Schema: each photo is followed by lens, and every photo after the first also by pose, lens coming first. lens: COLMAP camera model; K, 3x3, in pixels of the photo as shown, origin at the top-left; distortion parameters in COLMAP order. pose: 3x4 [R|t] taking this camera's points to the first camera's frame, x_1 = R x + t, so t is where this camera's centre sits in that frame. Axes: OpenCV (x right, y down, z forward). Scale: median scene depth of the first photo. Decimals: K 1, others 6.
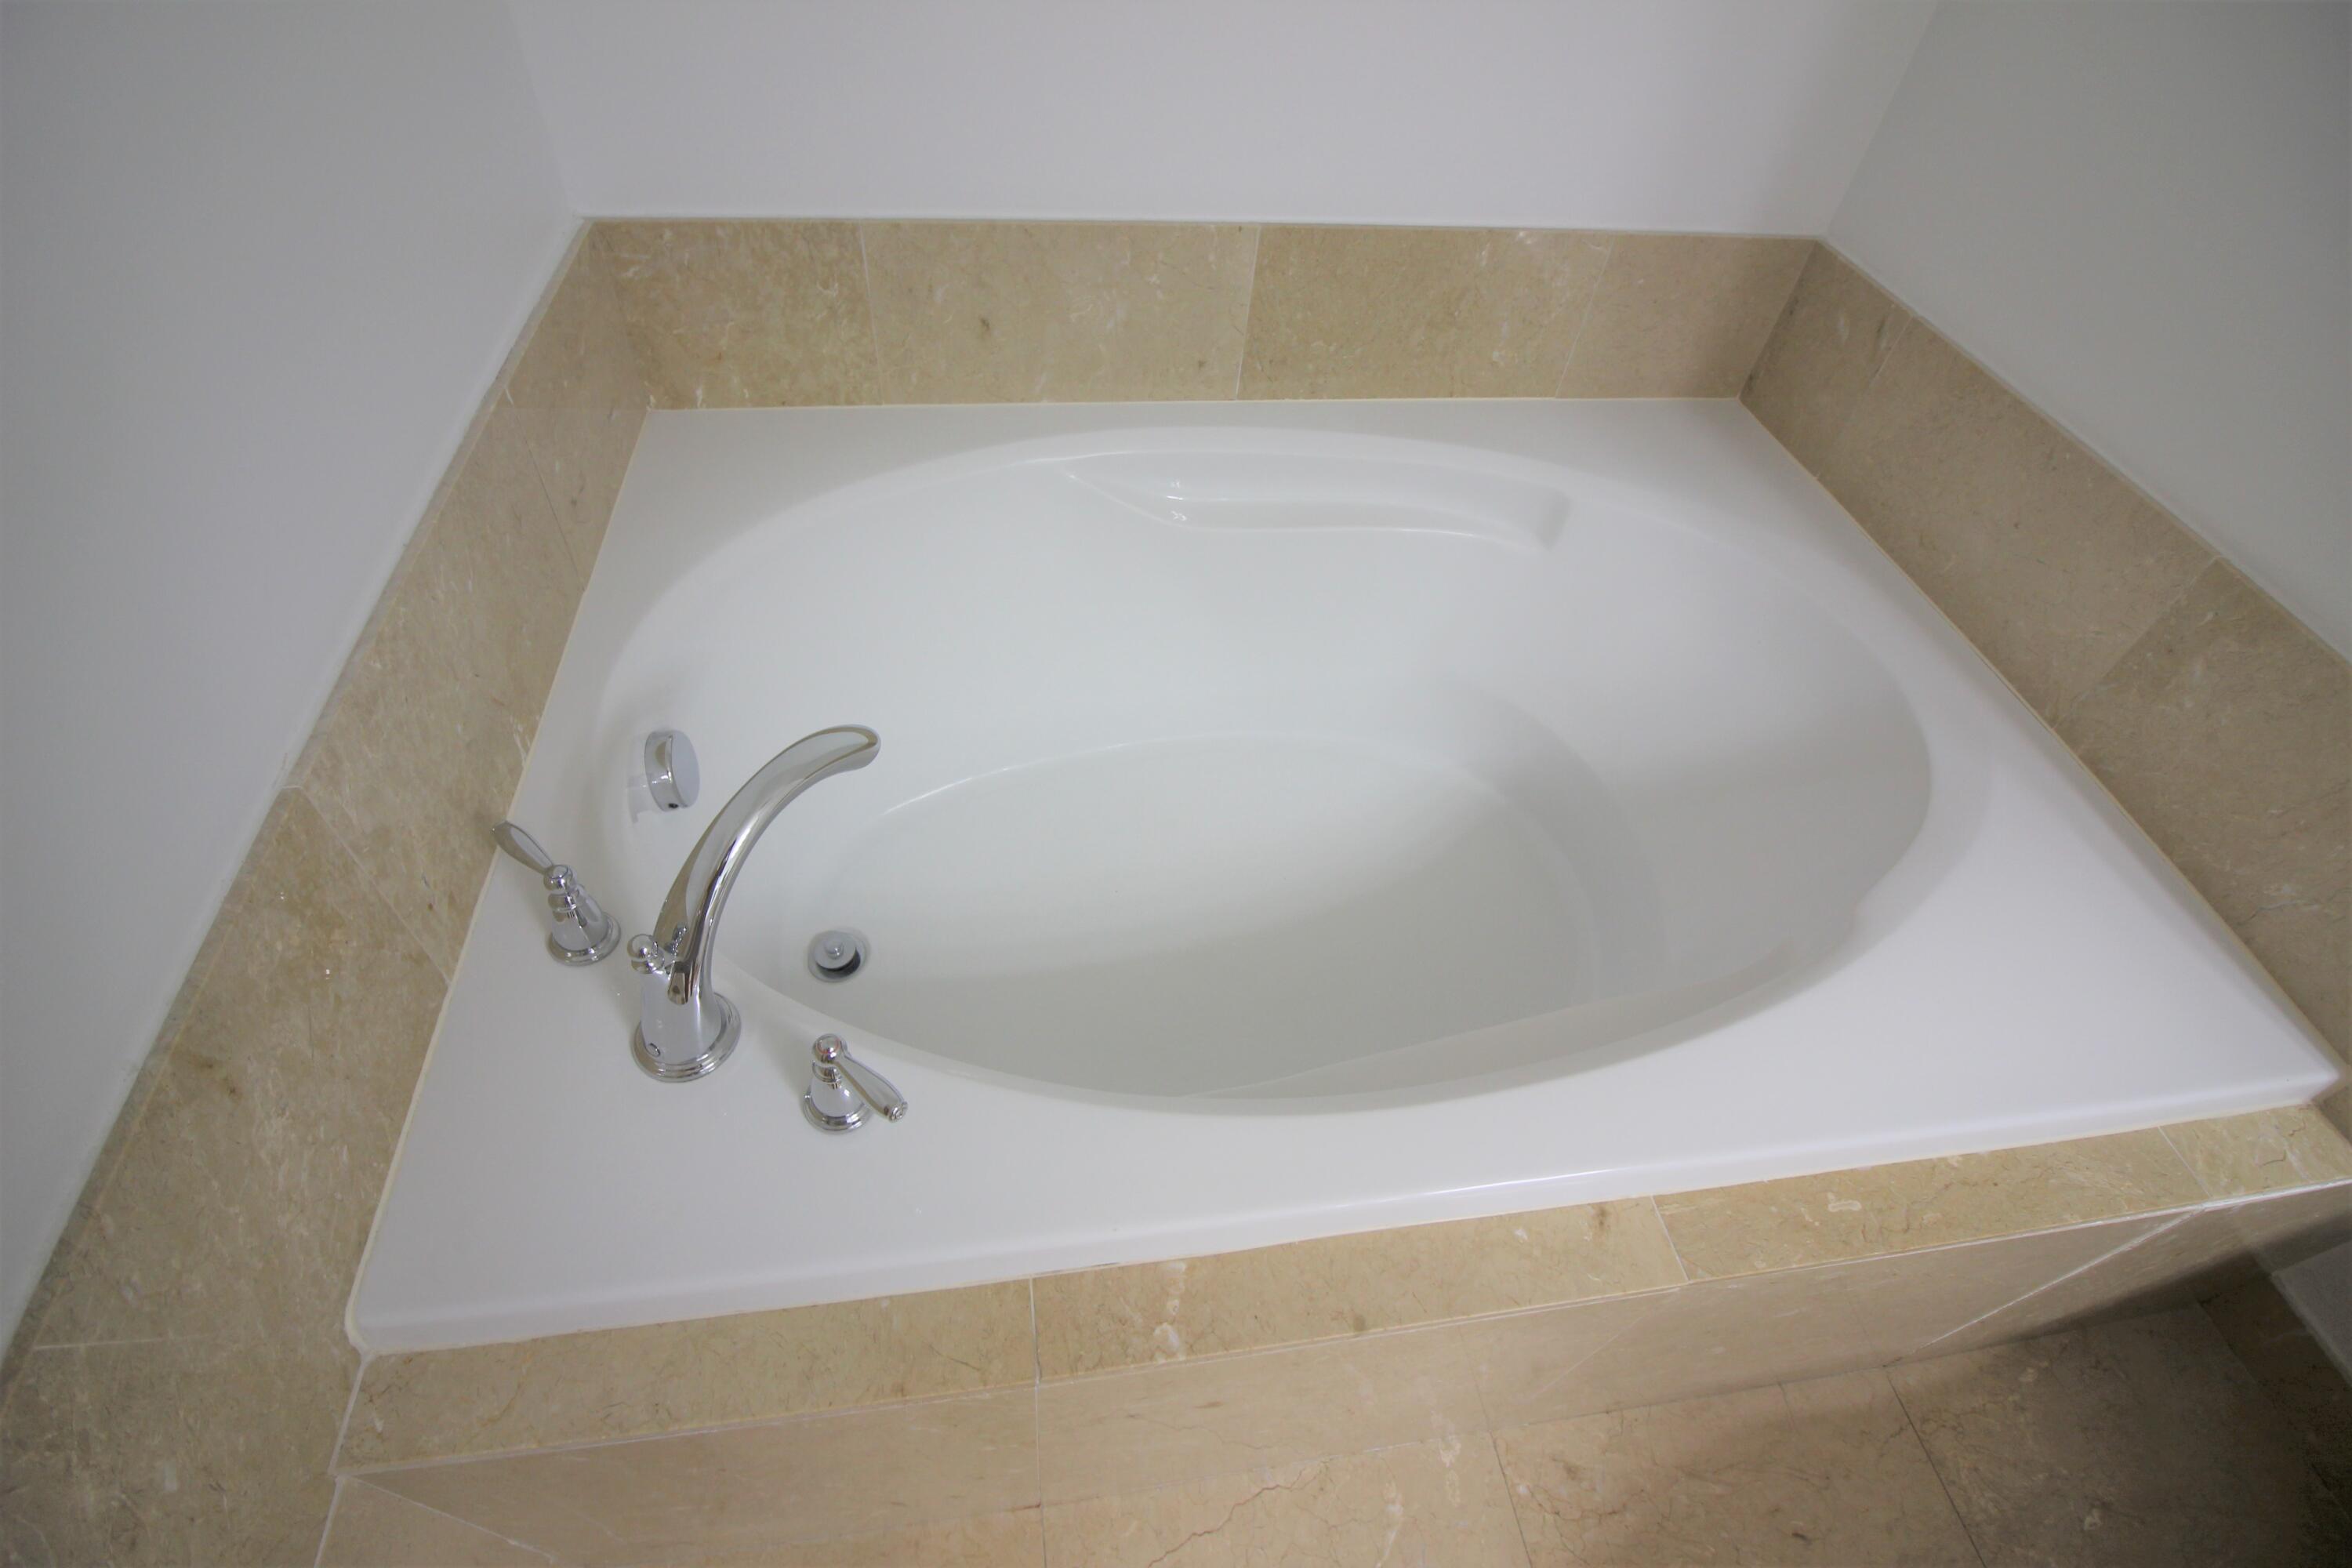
lens RADIAL K [[1126.0, 0, 1176.0], [0, 1126.0, 784.0], [0, 0, 1]] dist [-0.003668, -0.000576]
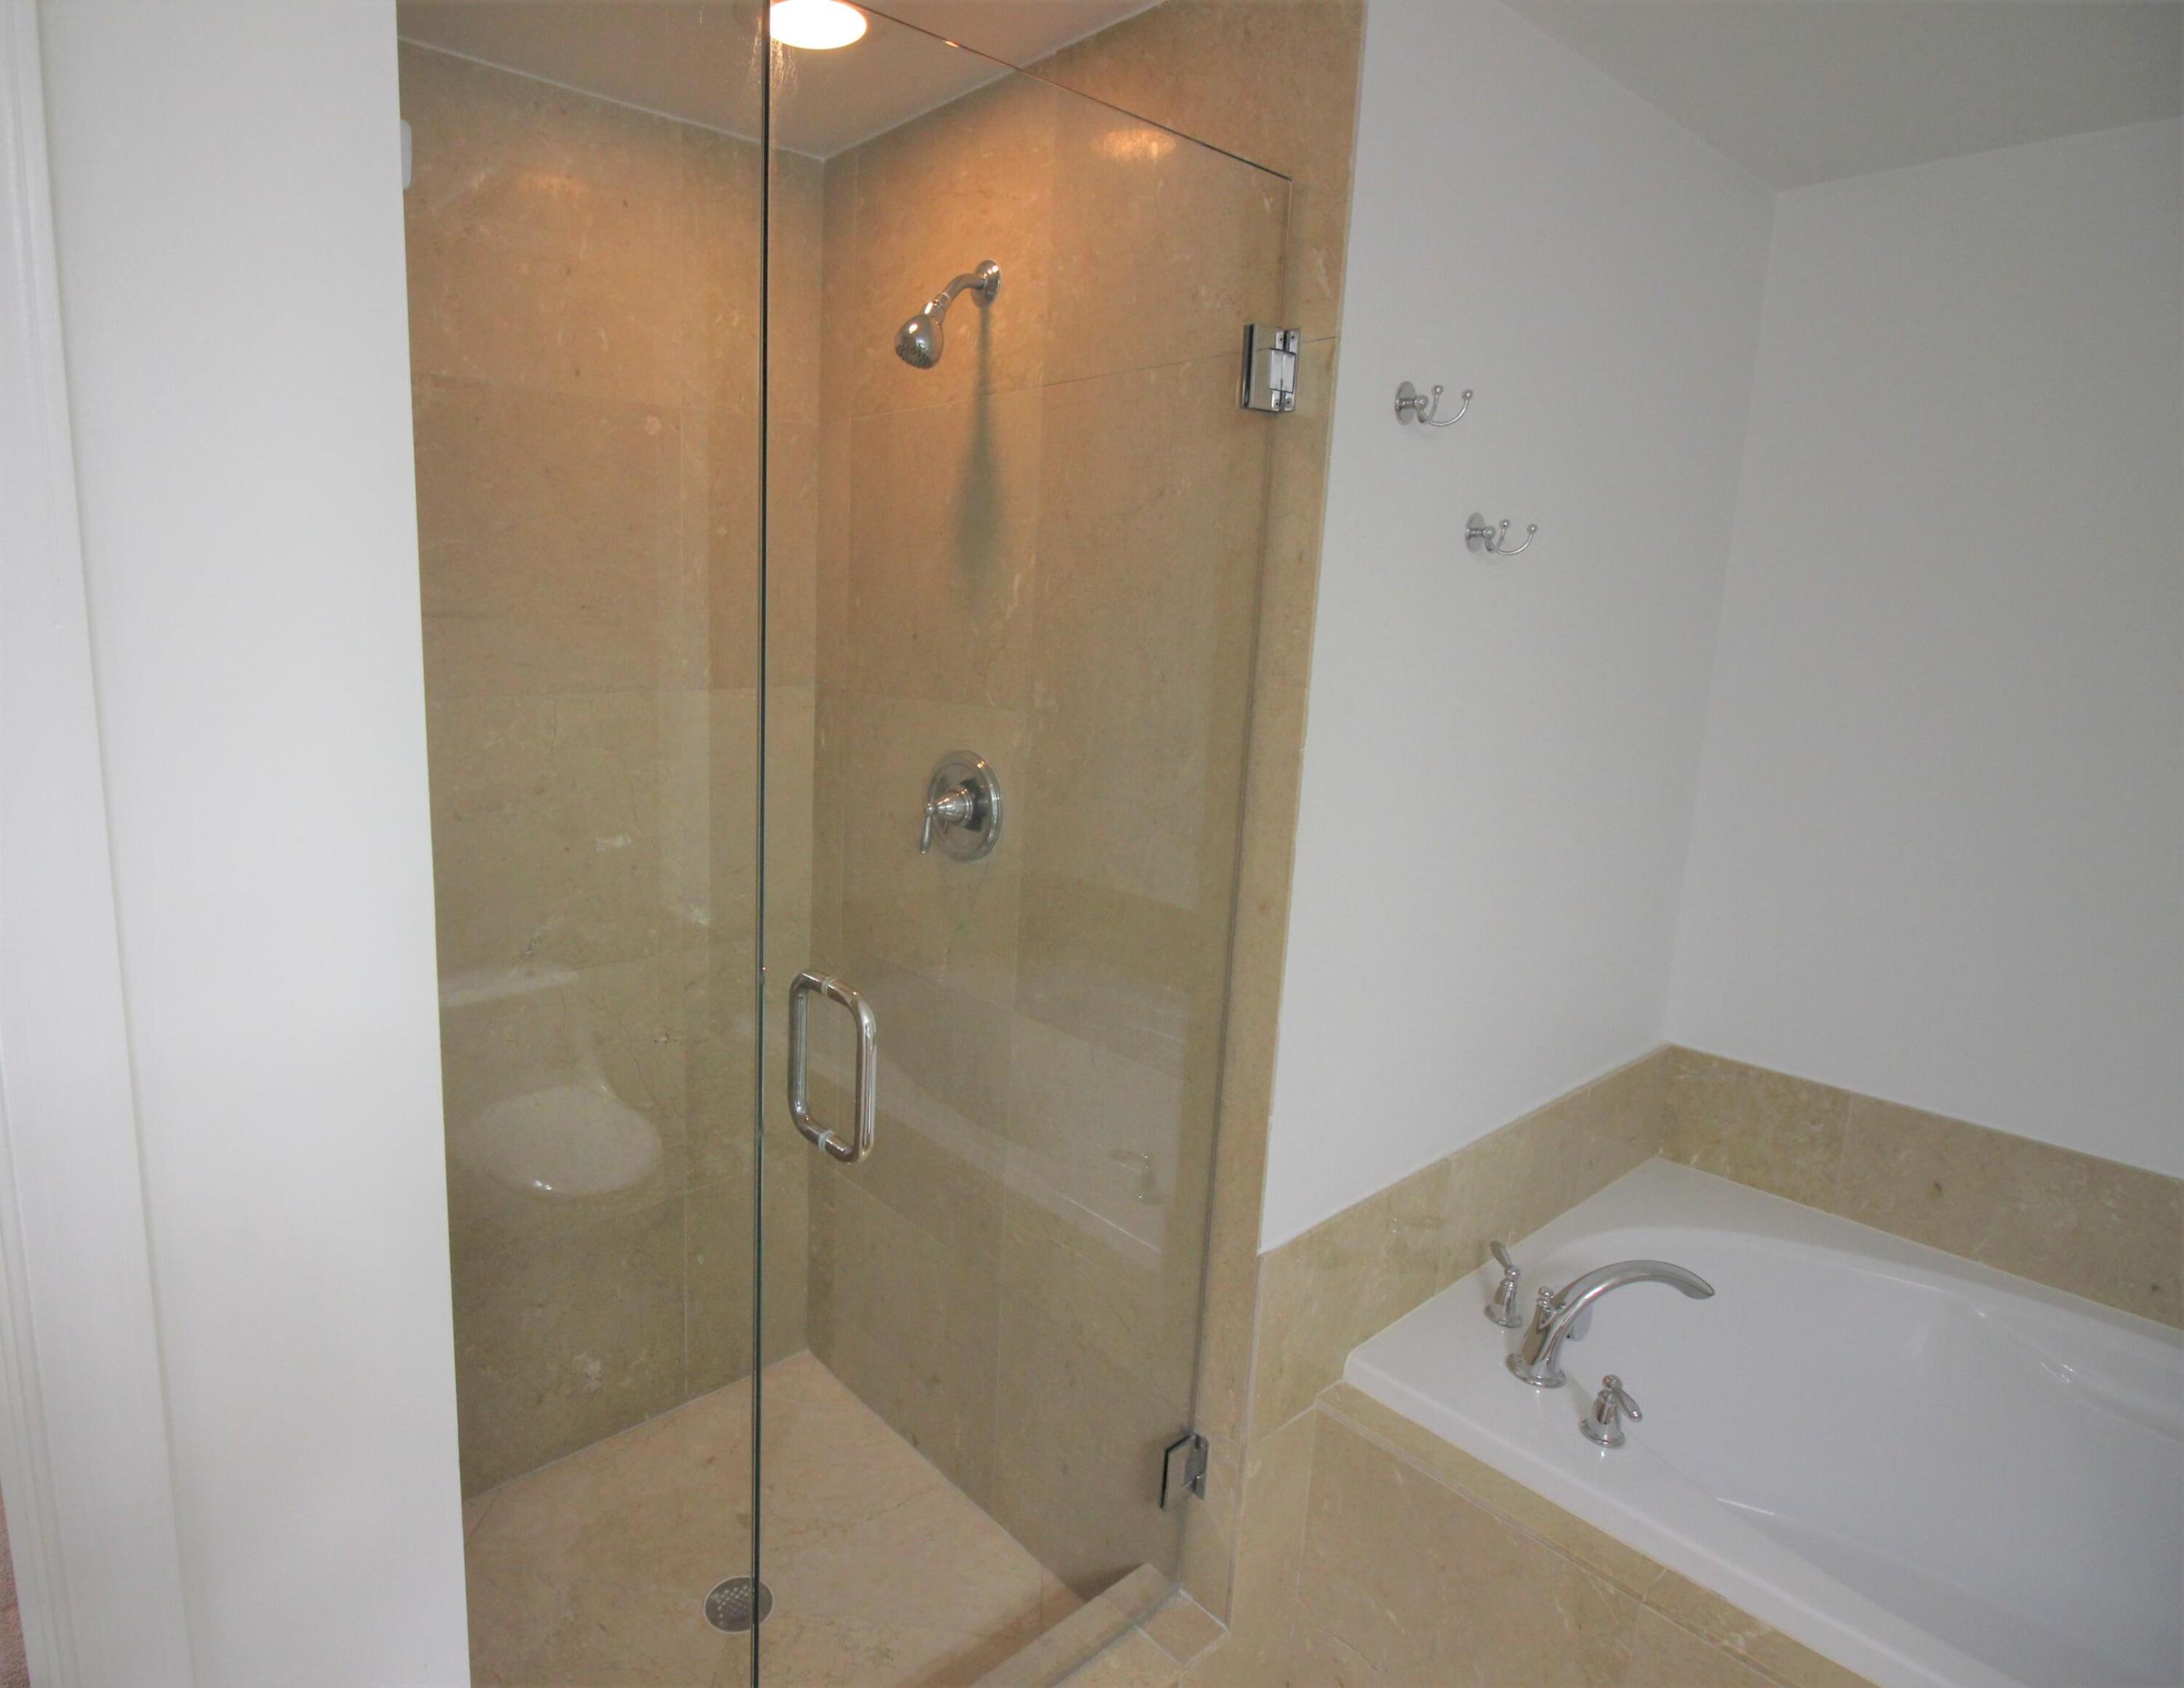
lens RADIAL K [[1199.9, 0, 884.7], [0, 1199.9, 806.4], [0, 0, 1]] dist [0.001647, -0.014843]
pose [[0.496273, 0.092713, -0.863202, 0.408298], [-0.632490, 0.719702, -0.286332, 0.492516], [0.594701, 0.688065, 0.415809, -0.694478]]
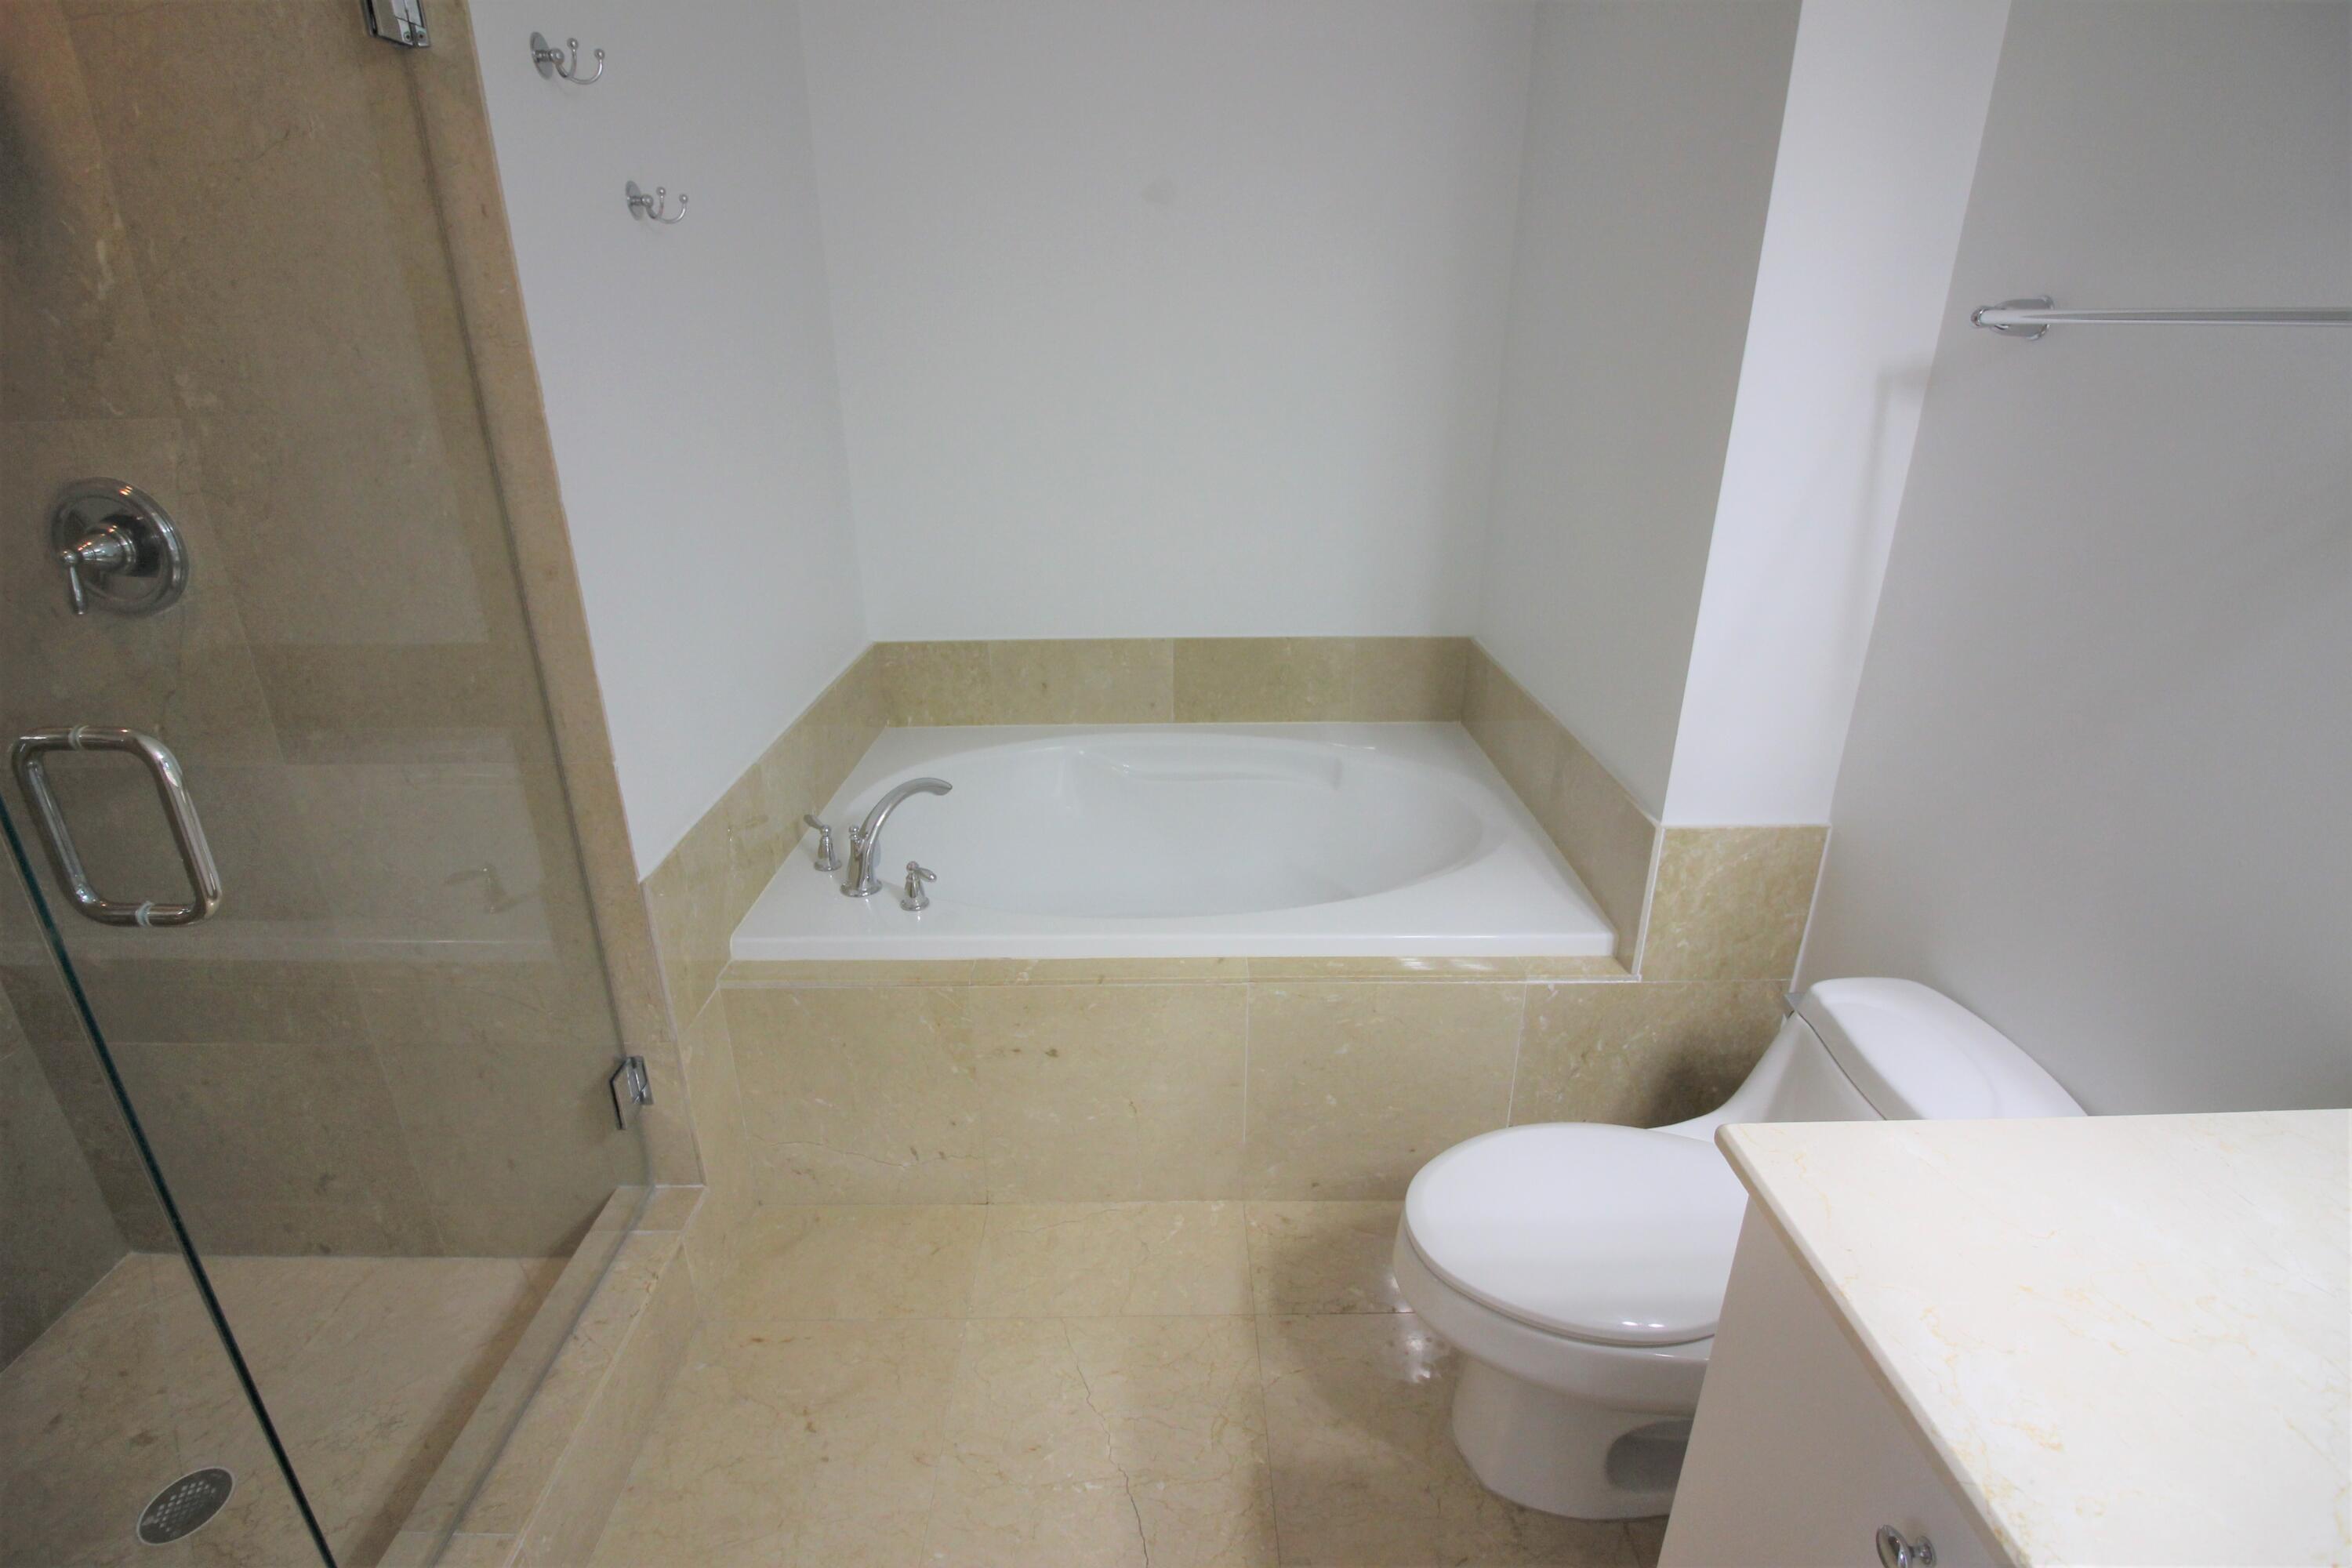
lens RADIAL K [[1095.5, 0, 1173.5], [0, 1095.5, 758.7], [0, 0, 1]] dist [-0.001777, -0.010824]
pose [[0.987396, -0.024569, -0.156352, 0.394693], [-0.047187, 0.897253, -0.438988, 0.614960], [0.151073, 0.440833, 0.884785, -0.728914]]
